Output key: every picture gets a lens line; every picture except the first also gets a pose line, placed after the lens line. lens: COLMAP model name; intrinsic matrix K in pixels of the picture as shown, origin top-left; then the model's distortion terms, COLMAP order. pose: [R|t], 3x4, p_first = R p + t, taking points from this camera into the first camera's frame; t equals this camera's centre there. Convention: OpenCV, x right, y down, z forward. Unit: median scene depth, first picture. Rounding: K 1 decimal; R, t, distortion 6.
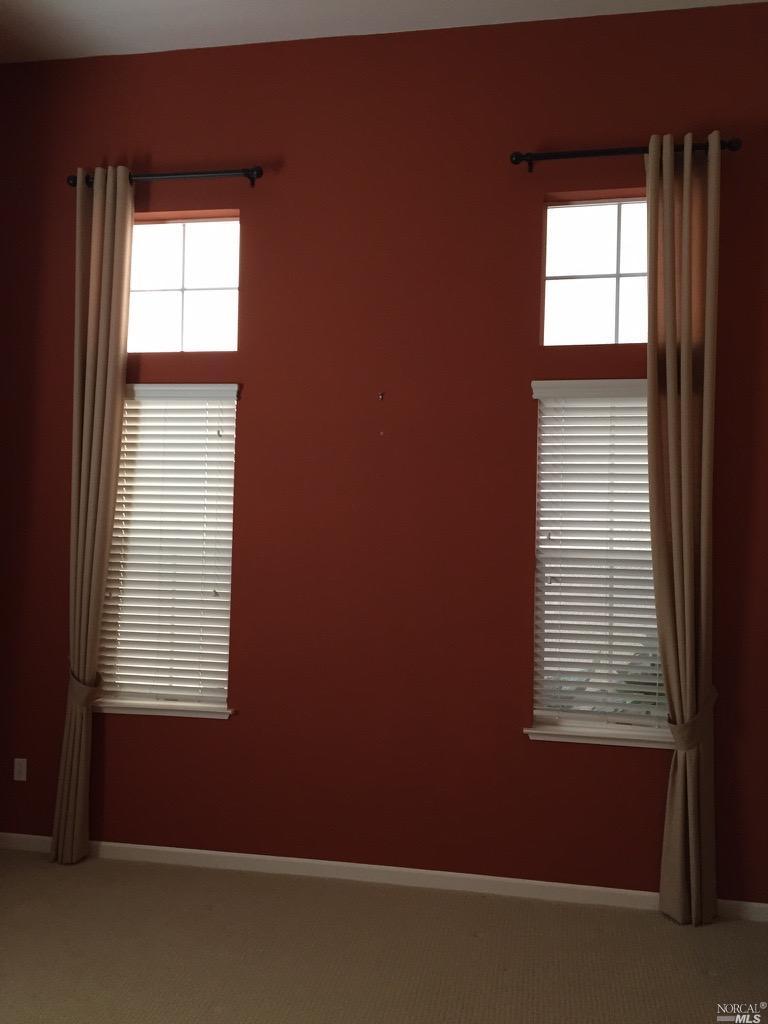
lens RADIAL K [[880.7, 0, 371.8], [0, 880.7, 532.8], [0, 0, 1]] dist [0.060834, -0.056751]
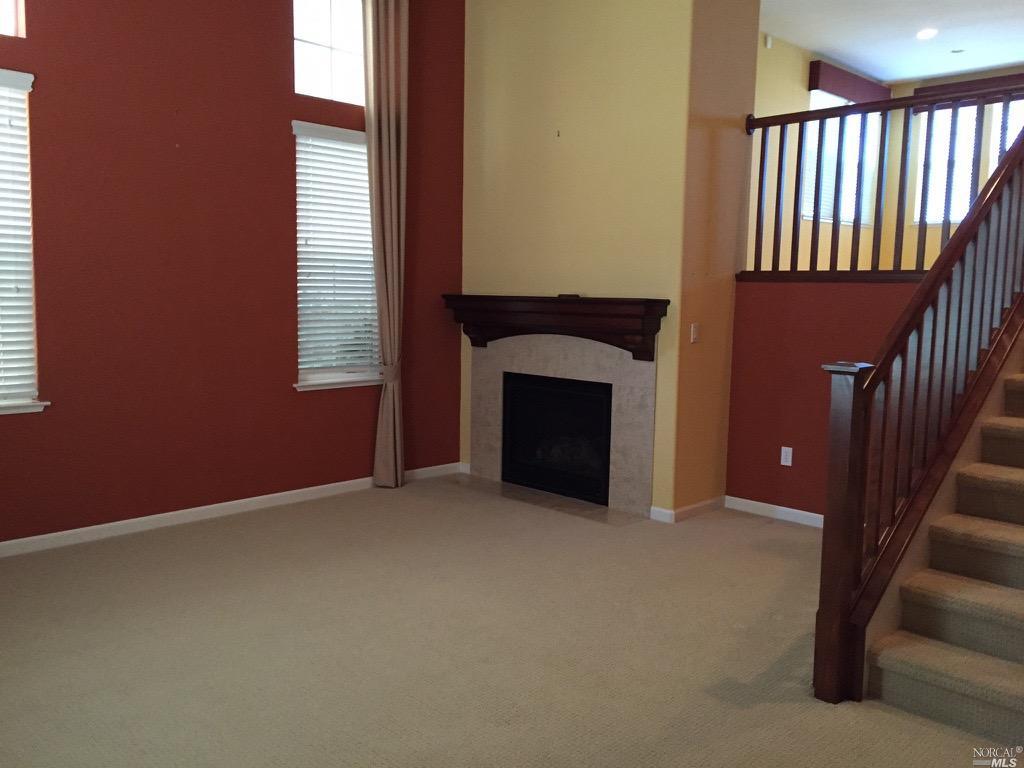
lens RADIAL K [[880.7, 0, 511.5], [0, 880.7, 384.1], [0, 0, 1]] dist [0.060834, -0.056751]
pose [[0.555694, -0.103764, 0.824886, -0.760961], [-0.015561, 0.990709, 0.135106, 0.032567], [-0.831241, -0.087913, 0.548916, -0.024154]]
